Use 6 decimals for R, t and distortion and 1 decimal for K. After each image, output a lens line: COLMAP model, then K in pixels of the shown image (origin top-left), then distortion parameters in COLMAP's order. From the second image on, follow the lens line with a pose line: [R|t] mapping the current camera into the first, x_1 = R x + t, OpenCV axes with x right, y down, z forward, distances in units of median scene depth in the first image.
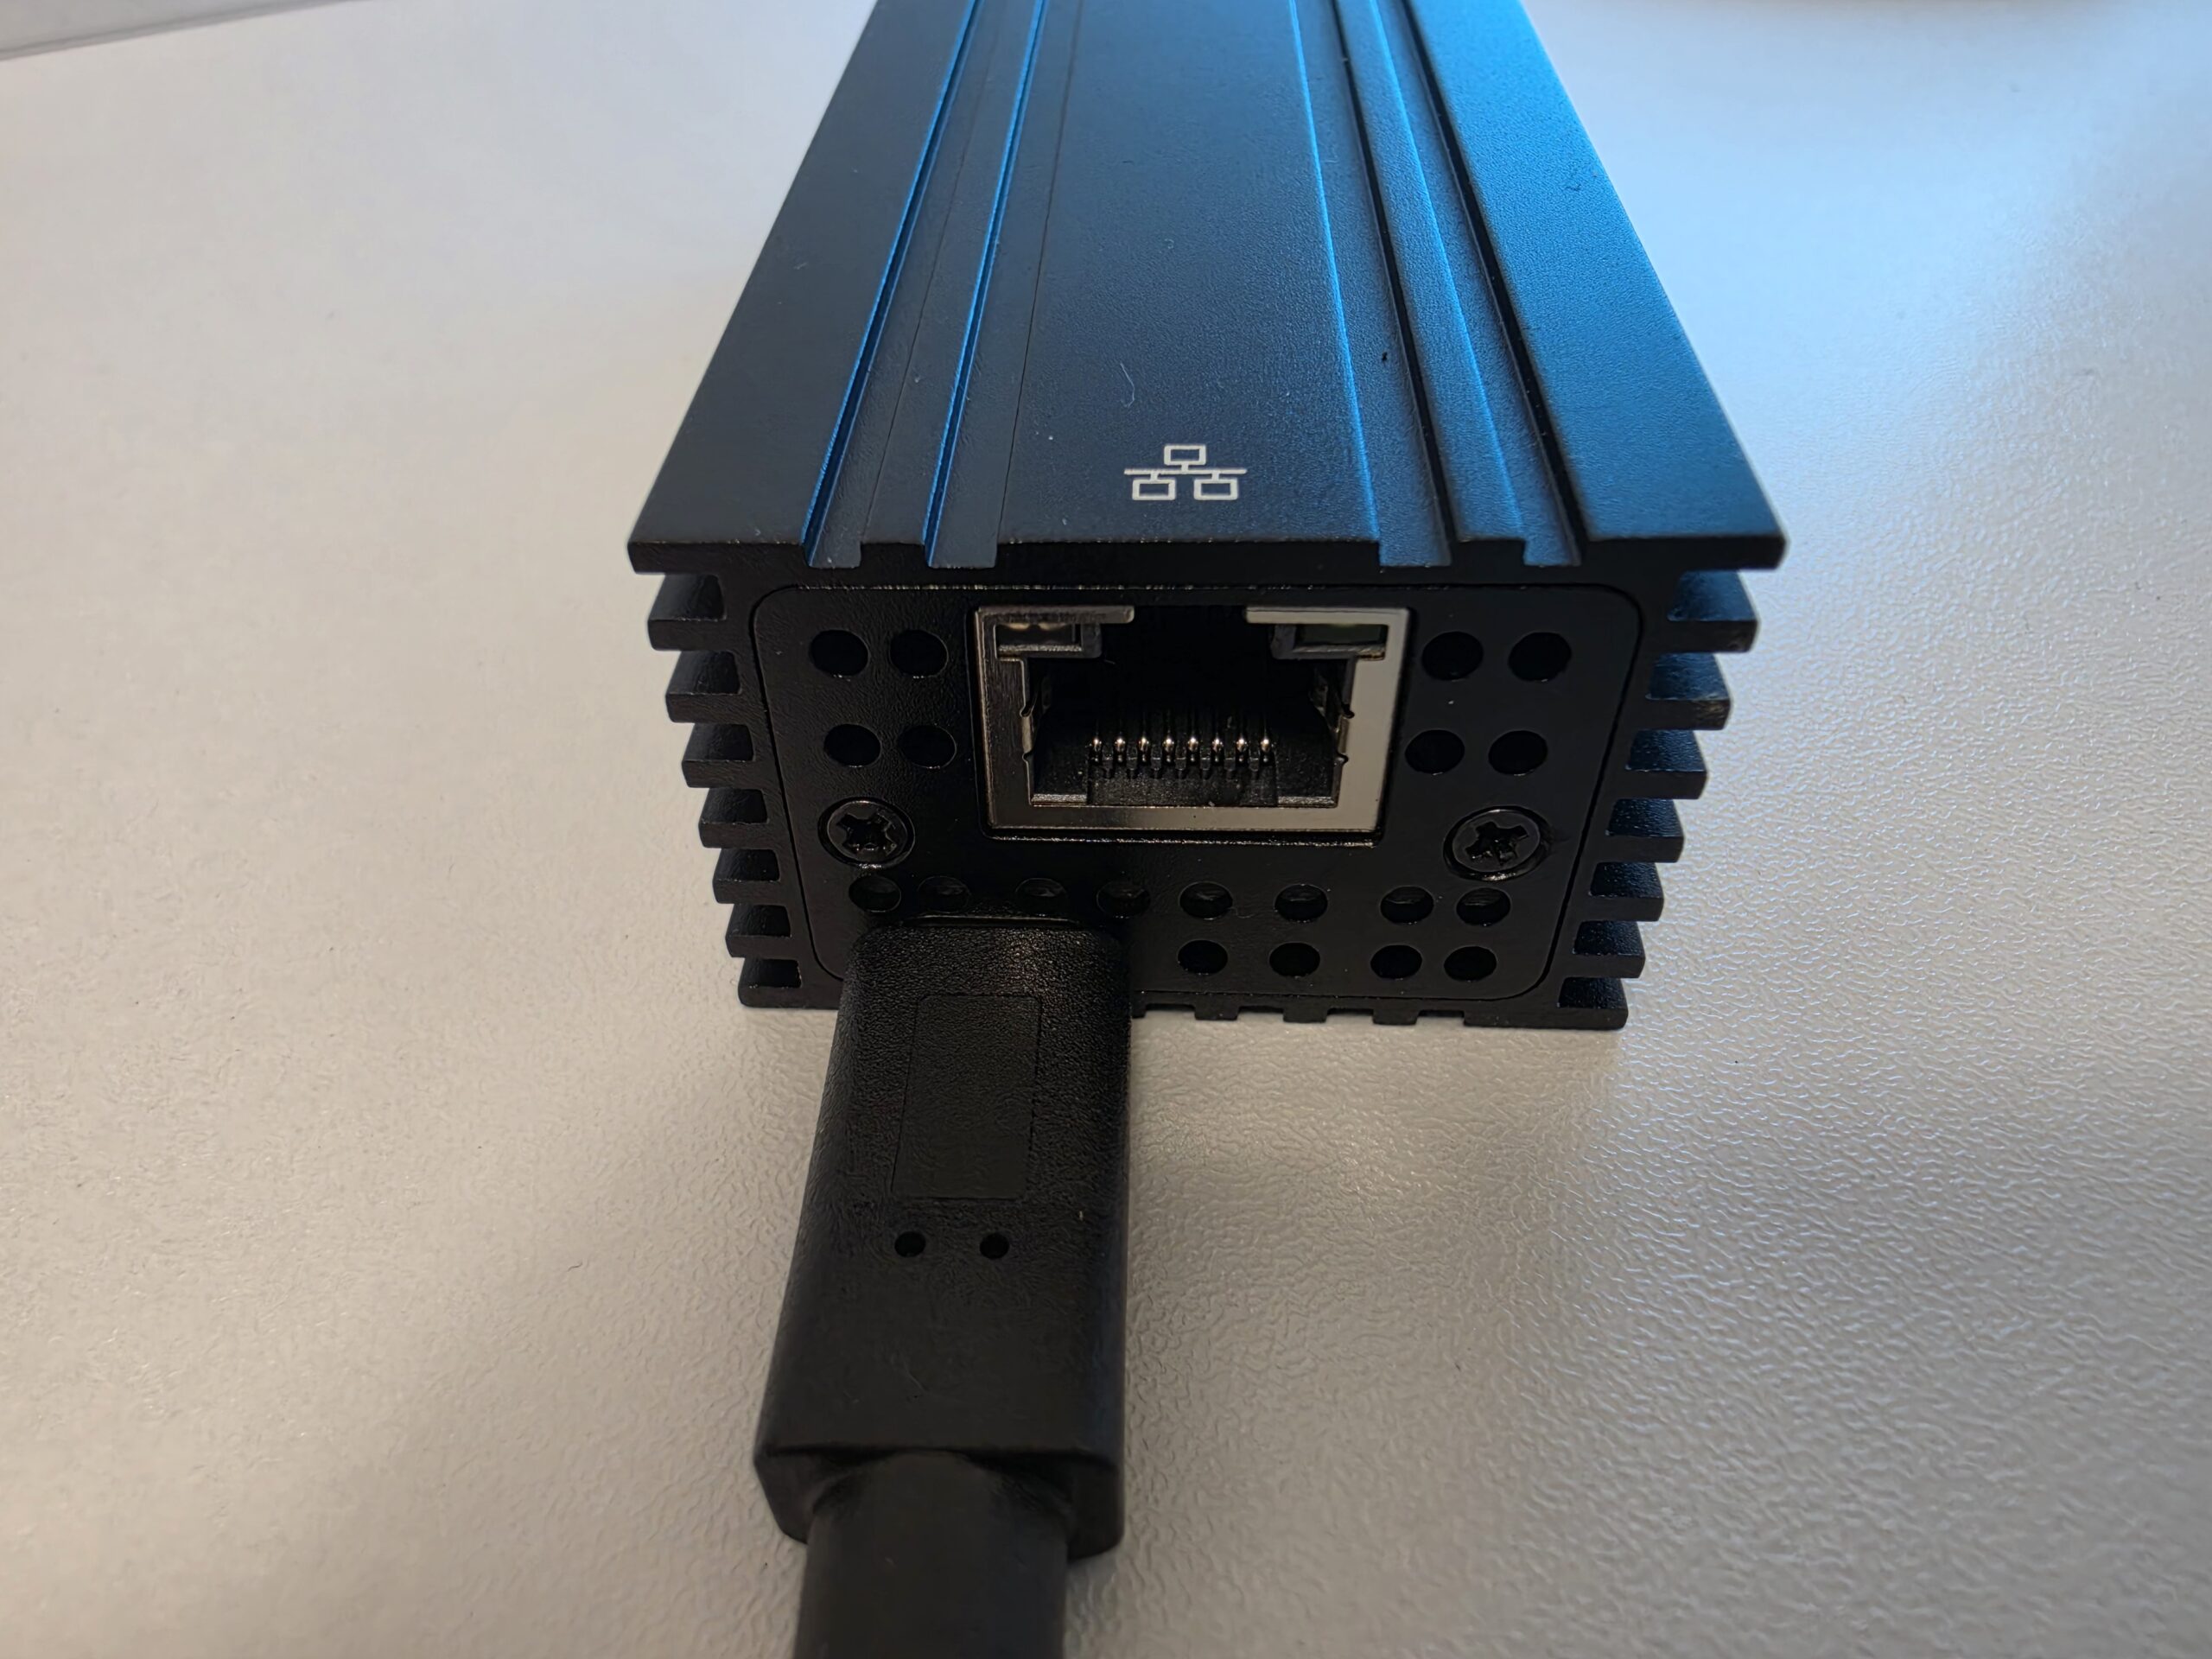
lens RADIAL K [[1621.6, 0, 1038.9], [0, 1621.6, 833.9], [0, 0, 1]] dist [-0.006841, -0.000139]
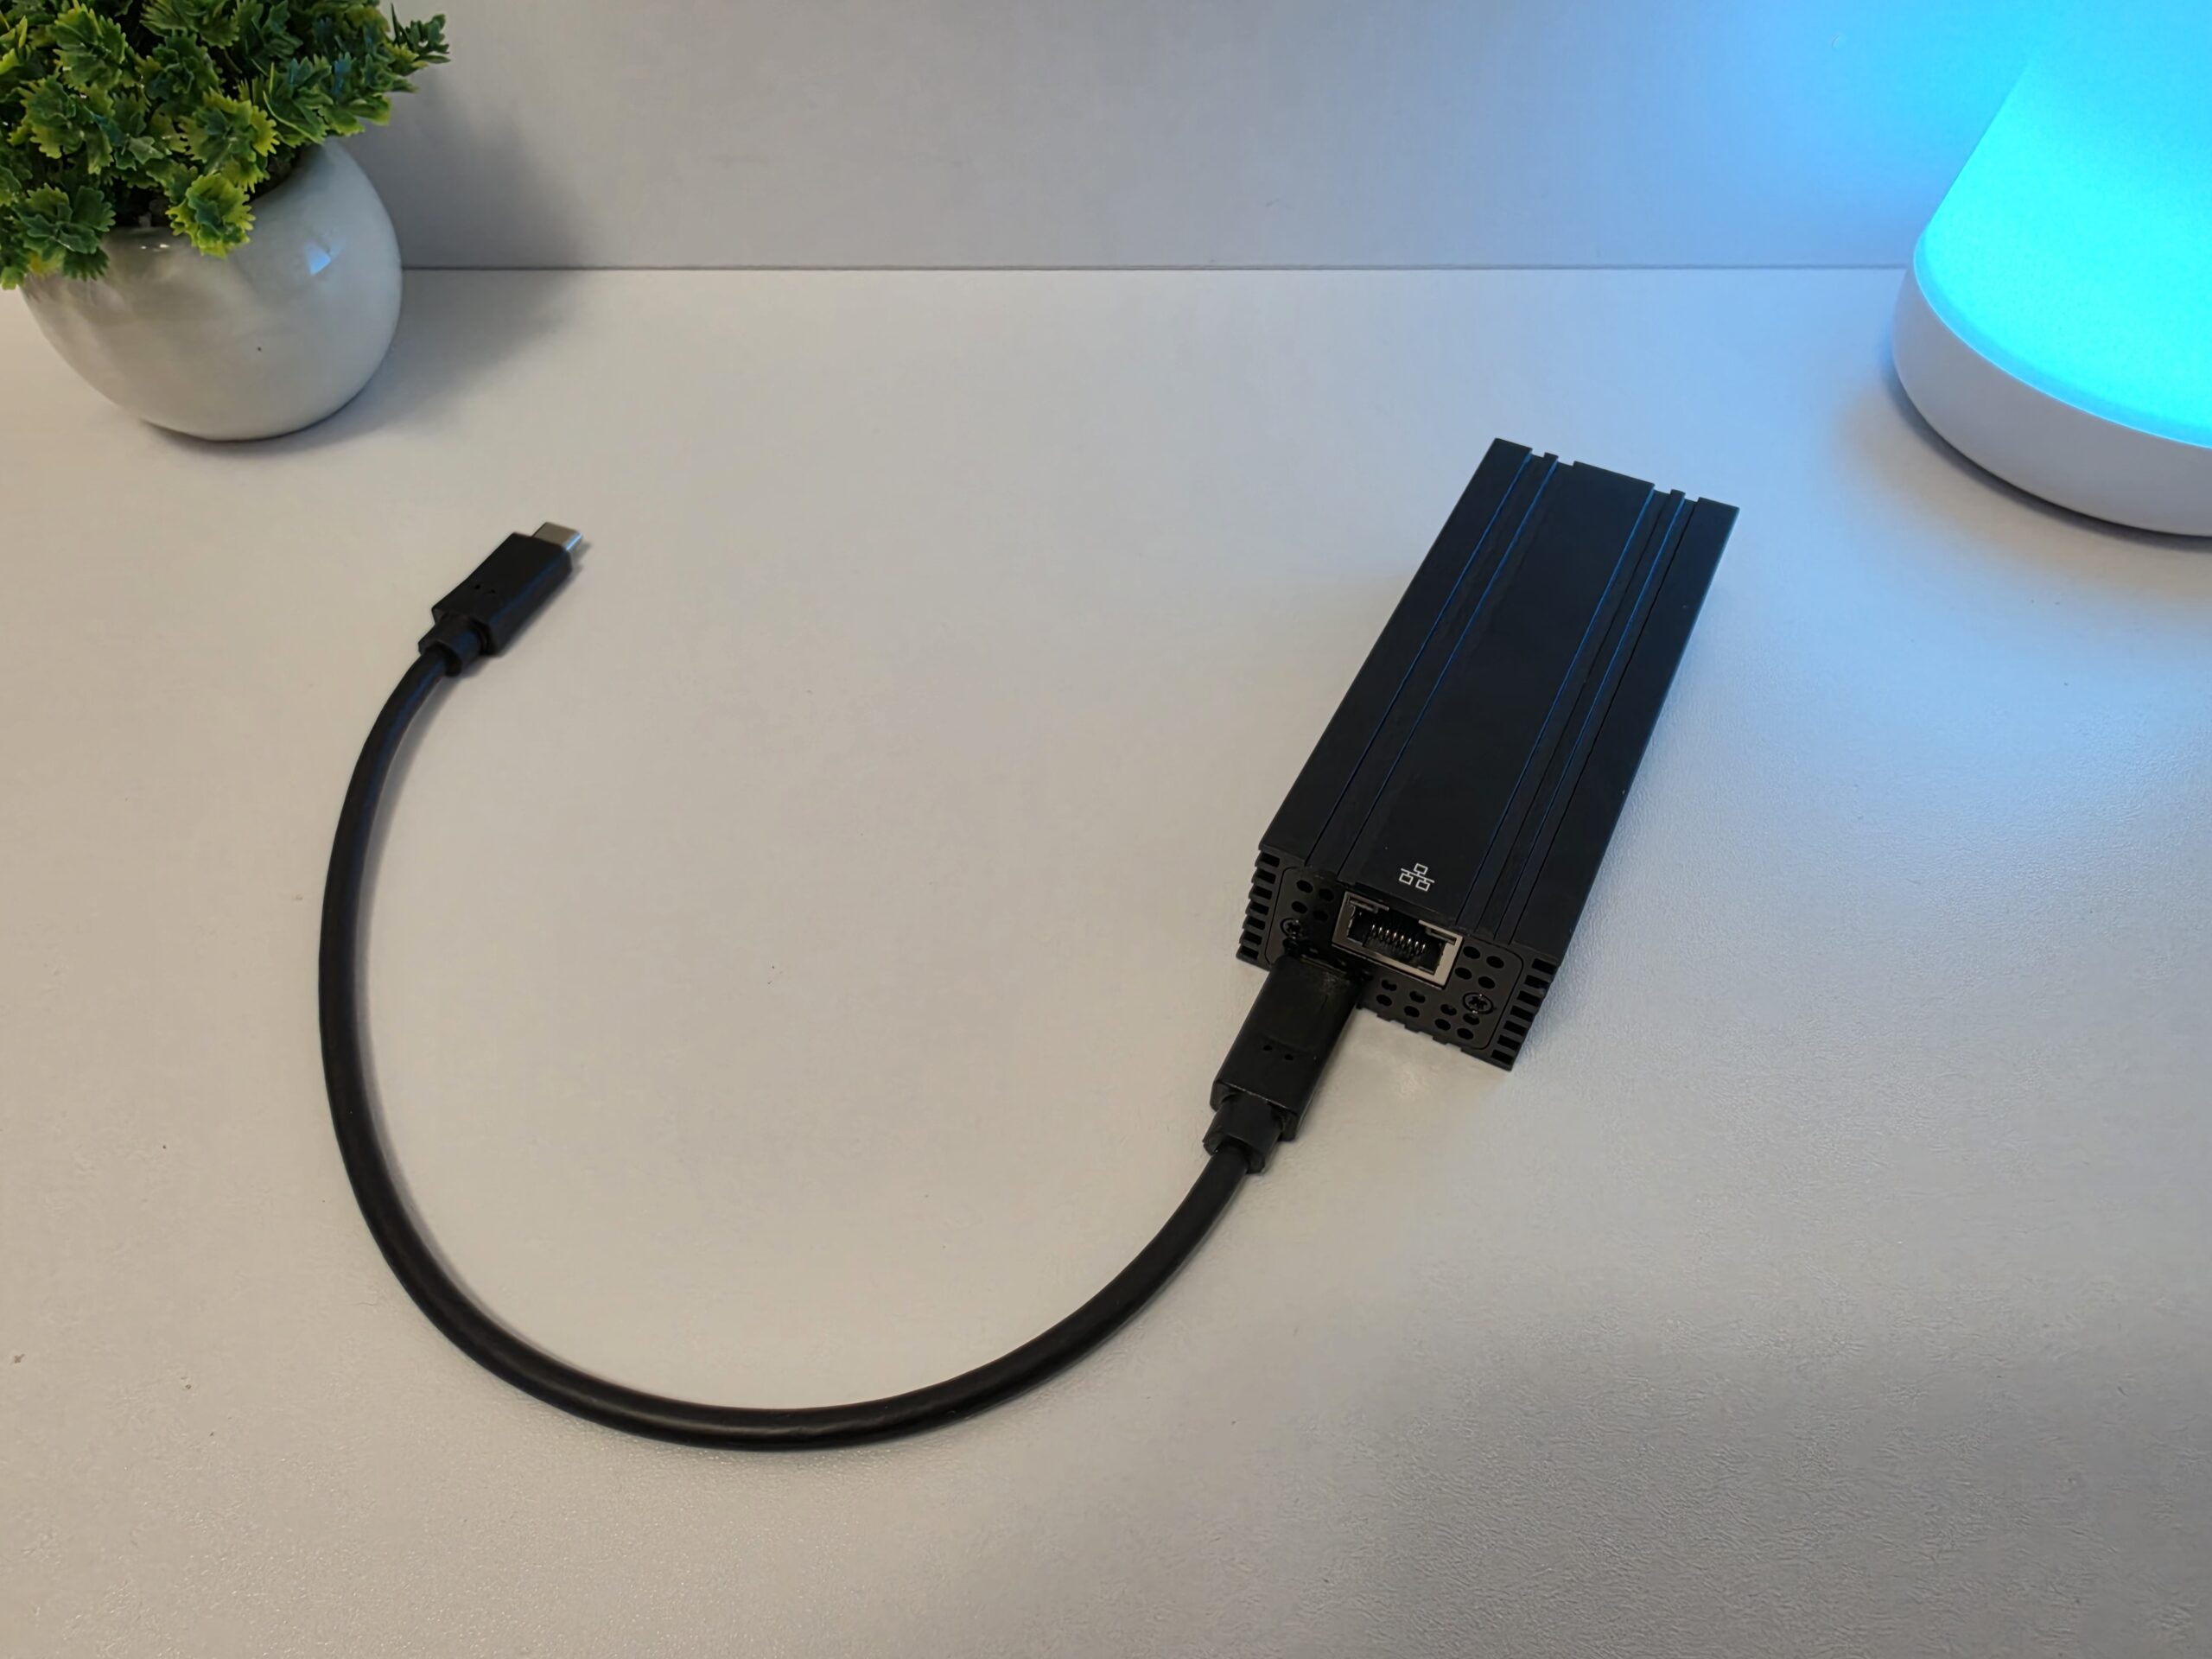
lens RADIAL K [[1621.6, 0, 1038.9], [0, 1621.6, 833.9], [0, 0, 1]] dist [-0.006841, -0.000139]
pose [[0.918118, 0.339473, -0.204493, 0.024024], [-0.312766, 0.937560, 0.152182, -0.554478], [0.243386, -0.075762, 0.966966, -2.430797]]
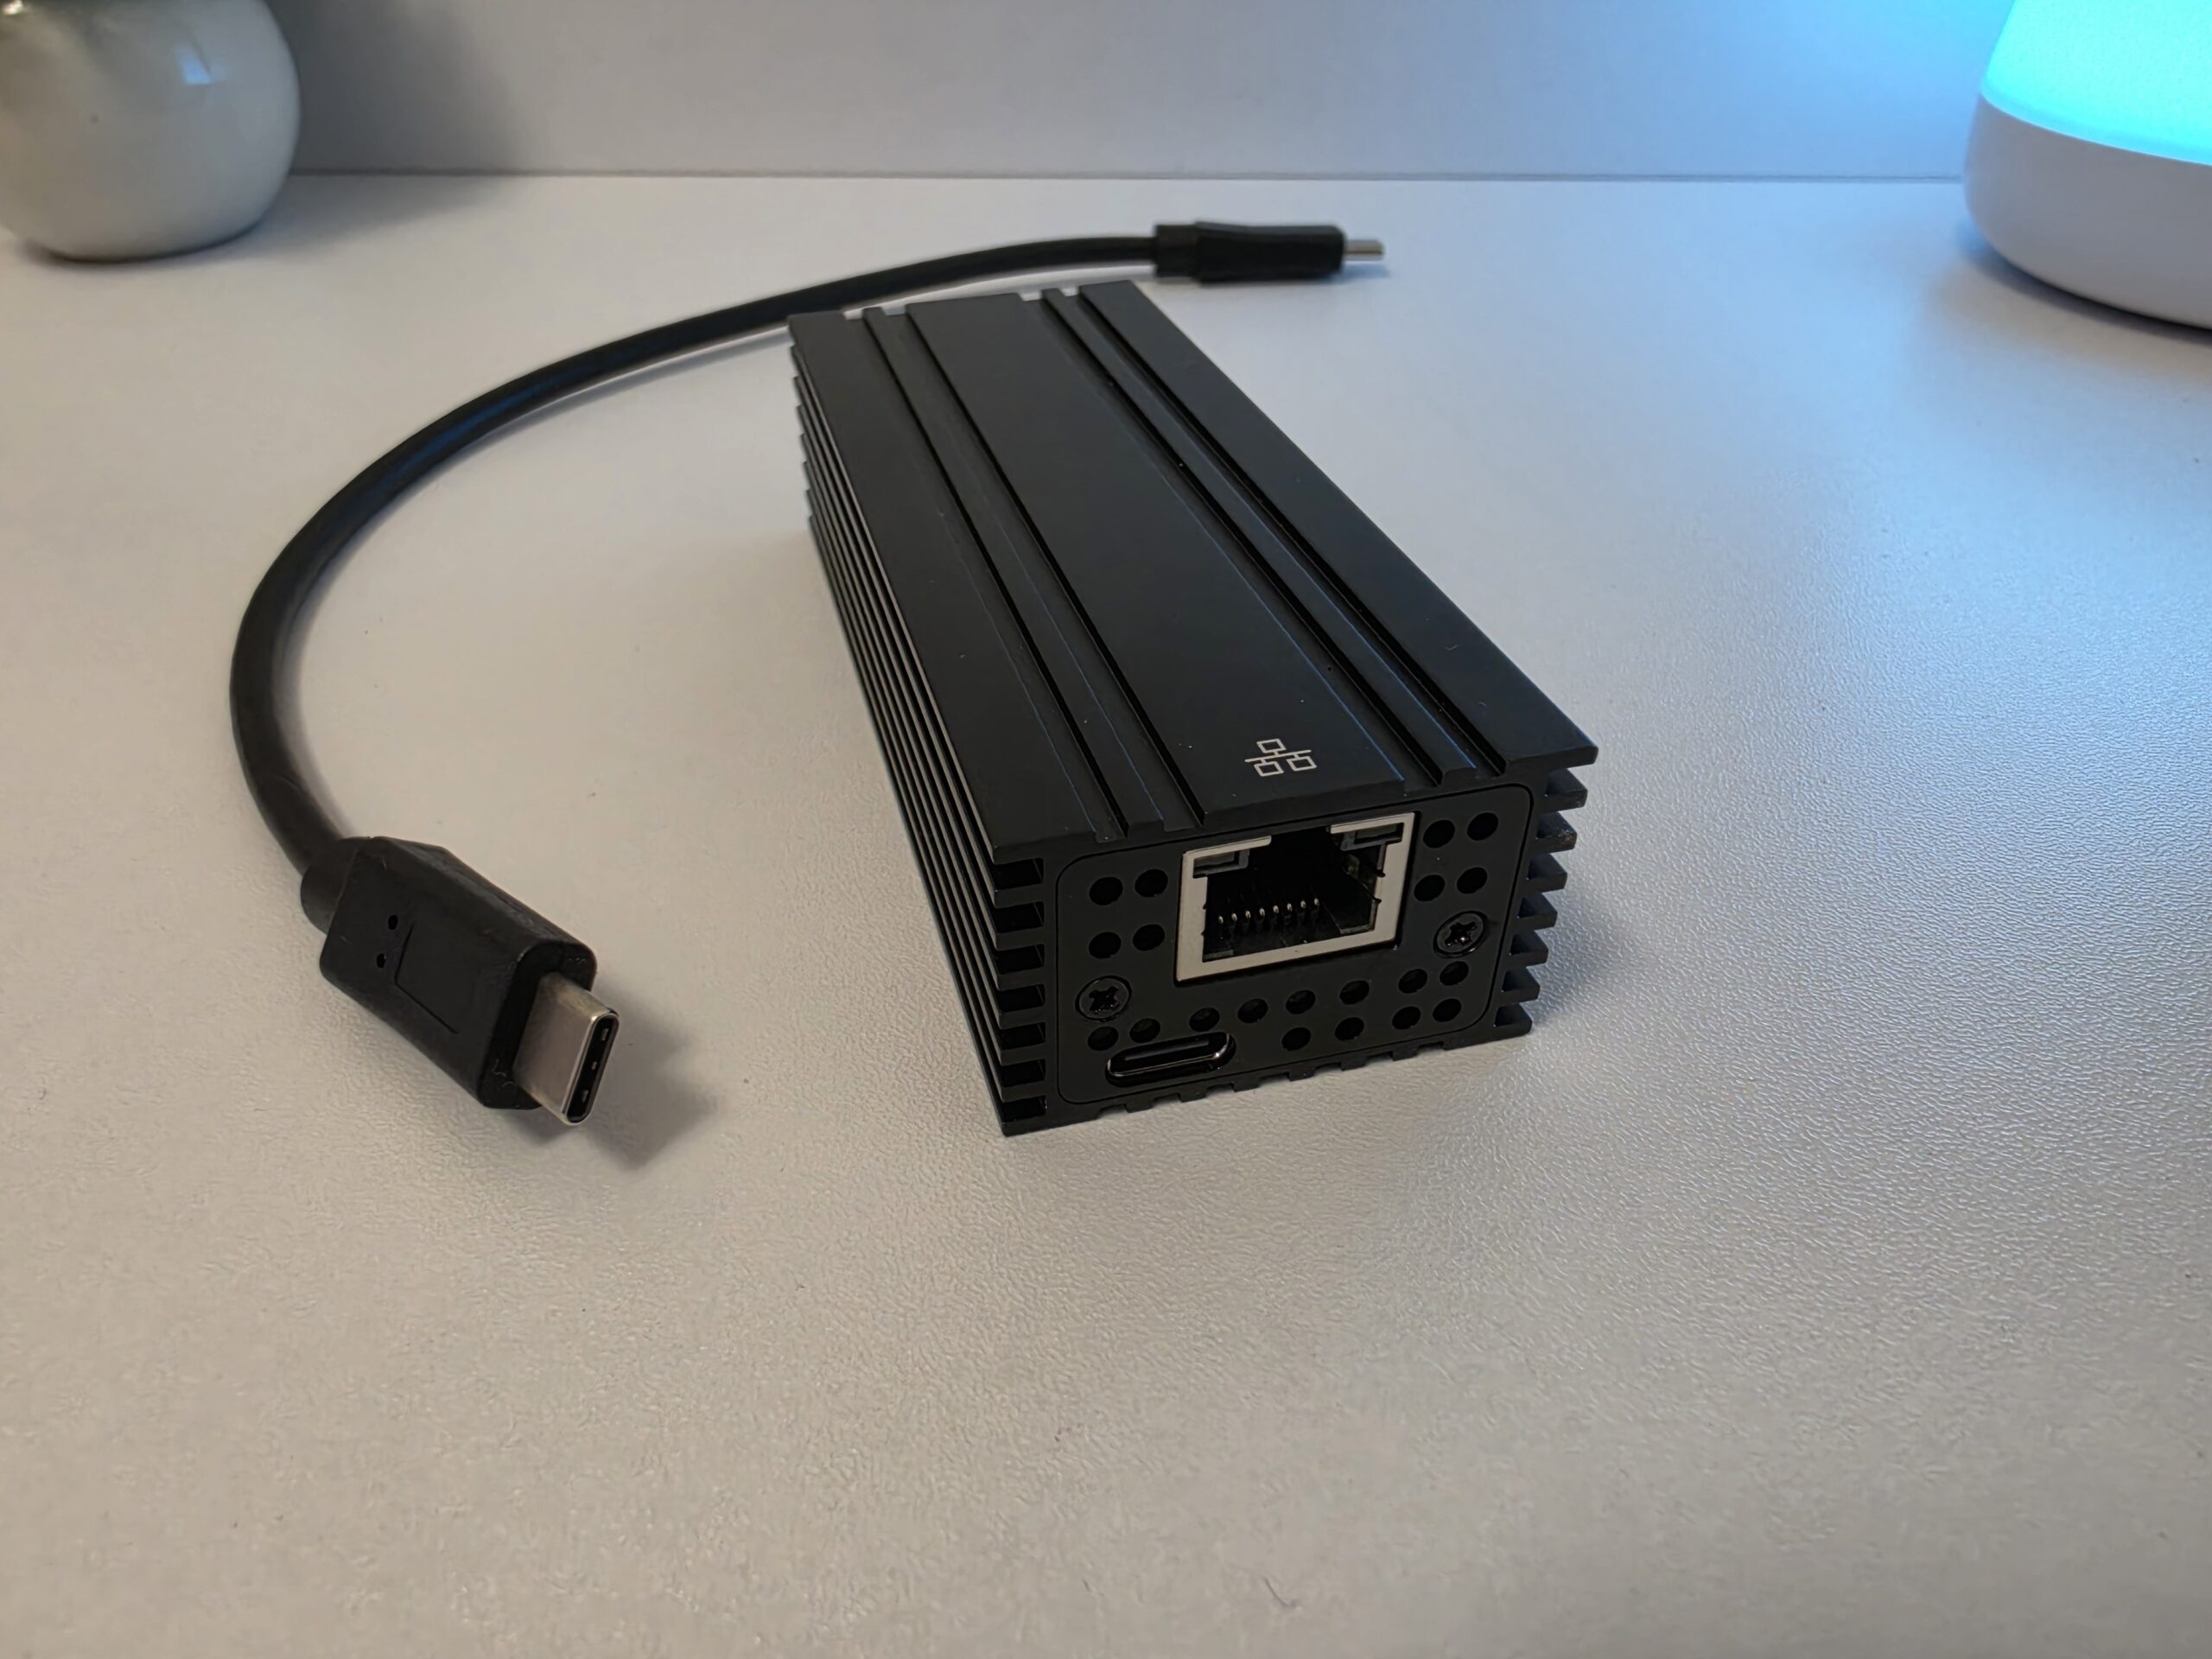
lens RADIAL K [[1621.6, 0, 1038.9], [0, 1621.6, 833.9], [0, 0, 1]] dist [-0.006841, -0.000139]
pose [[0.951166, -0.163655, 0.261727, -0.600017], [0.192950, 0.977047, -0.090278, -0.030714], [-0.240945, 0.136370, 0.960910, -0.585564]]
